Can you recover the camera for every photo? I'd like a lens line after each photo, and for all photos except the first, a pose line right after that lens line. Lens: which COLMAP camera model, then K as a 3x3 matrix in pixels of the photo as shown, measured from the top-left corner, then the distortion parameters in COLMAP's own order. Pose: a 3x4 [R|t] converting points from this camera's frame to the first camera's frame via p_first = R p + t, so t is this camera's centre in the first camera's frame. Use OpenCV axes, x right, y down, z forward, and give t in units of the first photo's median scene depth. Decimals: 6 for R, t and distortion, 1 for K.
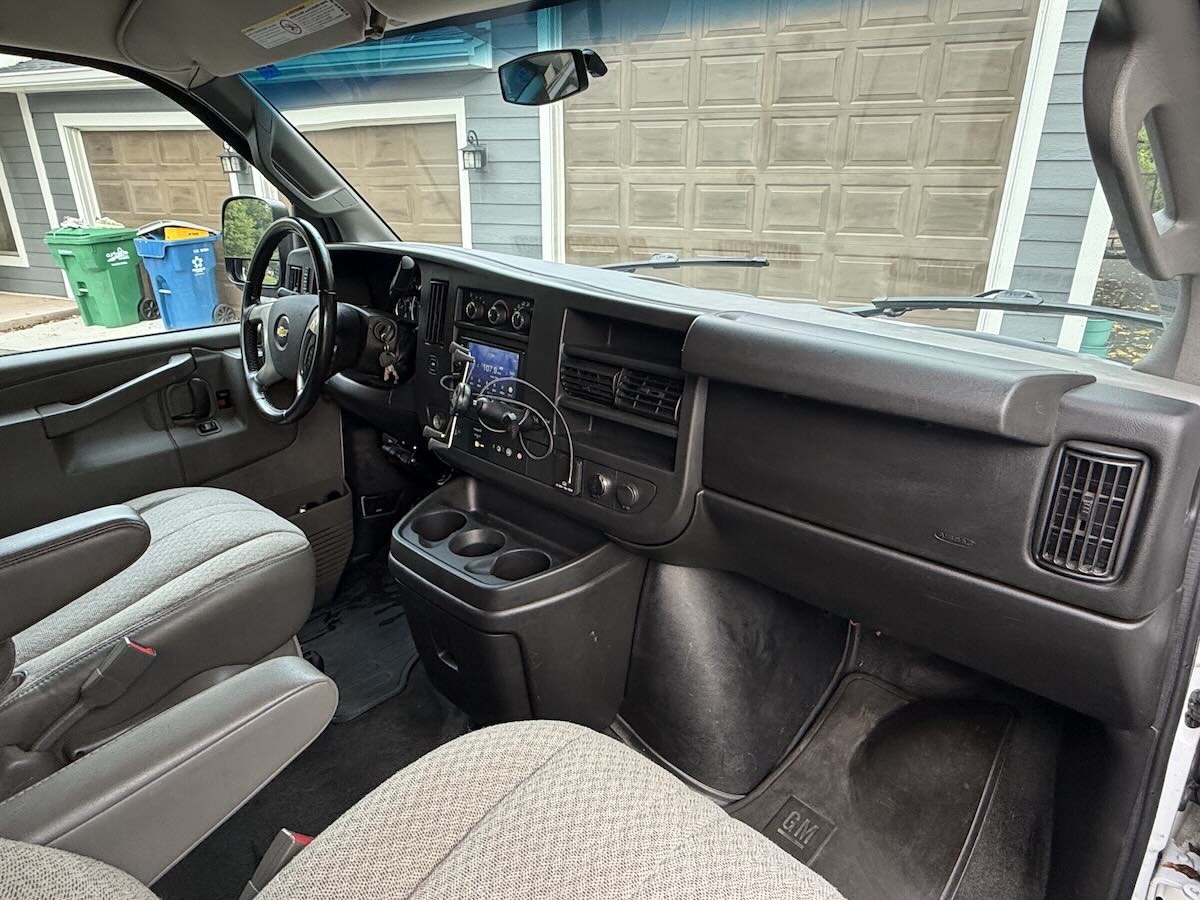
lens RADIAL K [[735.1, 0, 598.3], [0, 735.1, 456.5], [0, 0, 1]] dist [-0.001017, -0.001587]
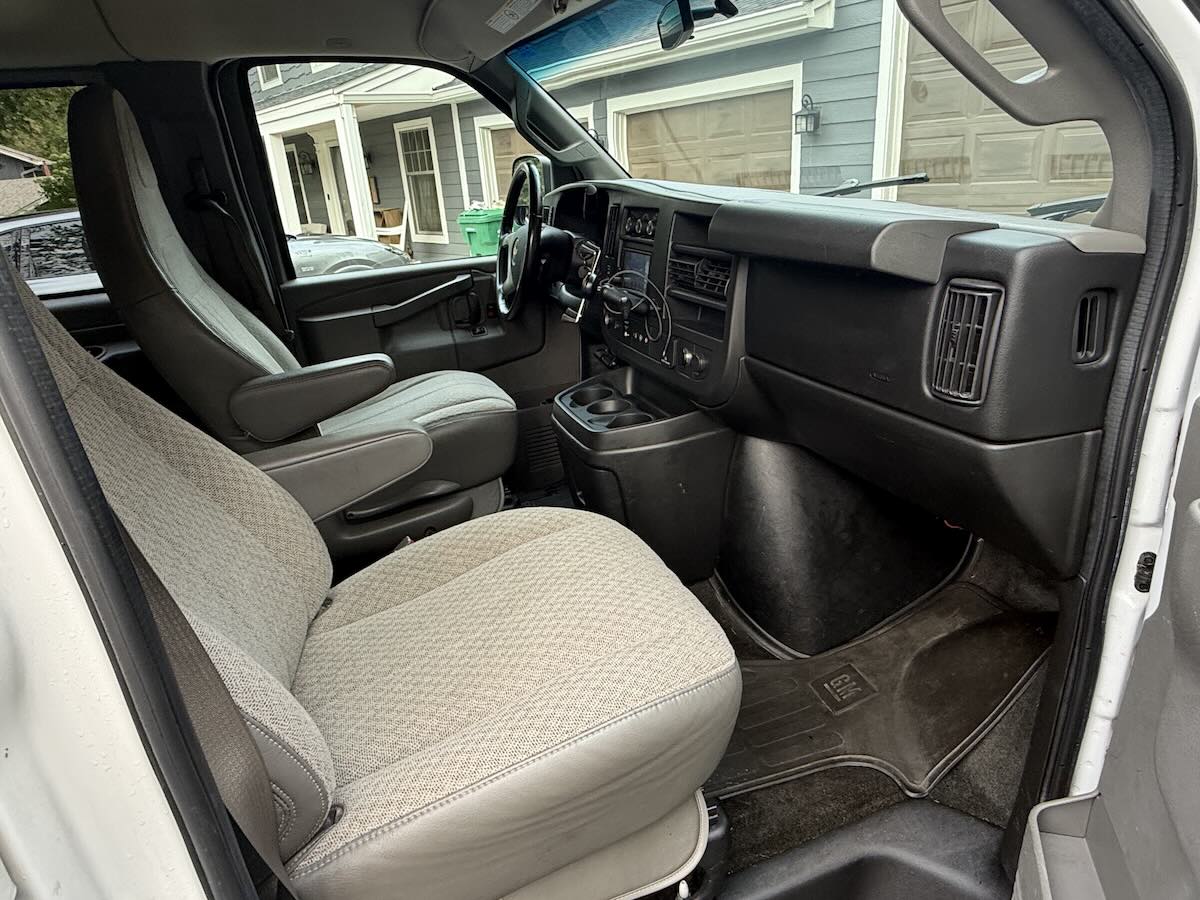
lens RADIAL K [[735.1, 0, 599.5], [0, 735.1, 450.6], [0, 0, 1]] dist [-0.001017, -0.001587]
pose [[0.893618, 0.103459, -0.436742, 0.337750], [-0.093758, 0.994632, 0.043777, 0.121517], [0.438927, 0.001829, 0.898521, -0.128572]]
